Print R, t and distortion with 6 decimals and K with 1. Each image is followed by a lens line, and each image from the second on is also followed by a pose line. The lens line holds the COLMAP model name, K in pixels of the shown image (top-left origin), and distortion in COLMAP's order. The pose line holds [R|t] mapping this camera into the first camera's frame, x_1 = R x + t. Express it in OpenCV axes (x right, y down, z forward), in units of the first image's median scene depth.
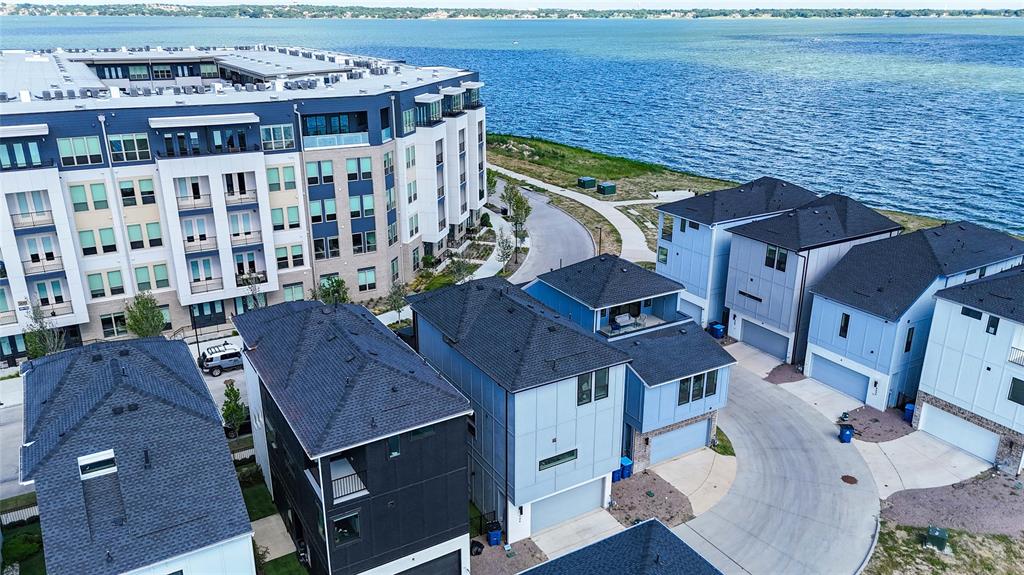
lens RADIAL K [[761.6, 0, 515.6], [0, 761.6, 285.5], [0, 0, 1]] dist [0.044810, -0.006990]
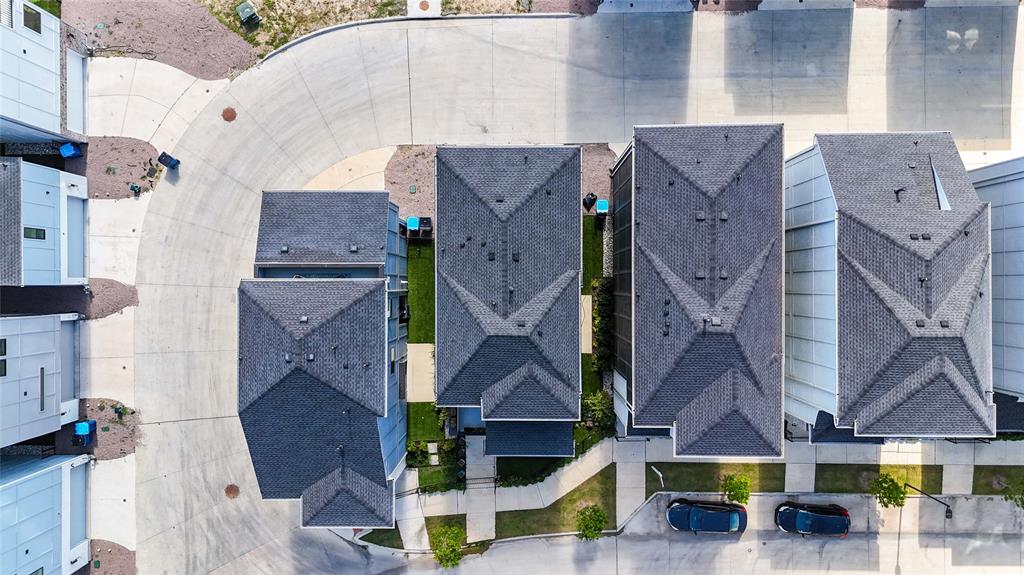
lens RADIAL K [[761.6, 0, 515.6], [0, 761.6, 285.5], [0, 0, 1]] dist [0.044810, -0.006990]
pose [[-0.861209, -0.507921, 0.018304, -0.024696], [0.189865, -0.288103, 0.938588, -0.499781], [-0.471455, 0.811796, 0.344553, 0.453312]]
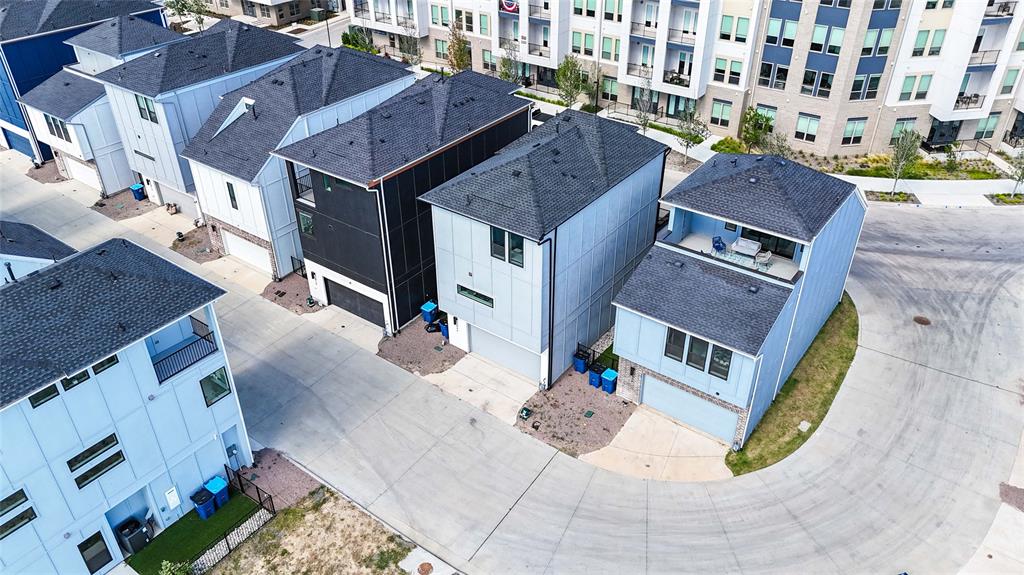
lens RADIAL K [[761.6, 0, 515.6], [0, 761.6, 285.5], [0, 0, 1]] dist [0.044810, -0.006990]
pose [[0.394381, 0.501868, -0.769800, 0.493546], [-0.306885, 0.861534, 0.404451, -0.118241], [0.866190, 0.076733, 0.493788, 0.331033]]
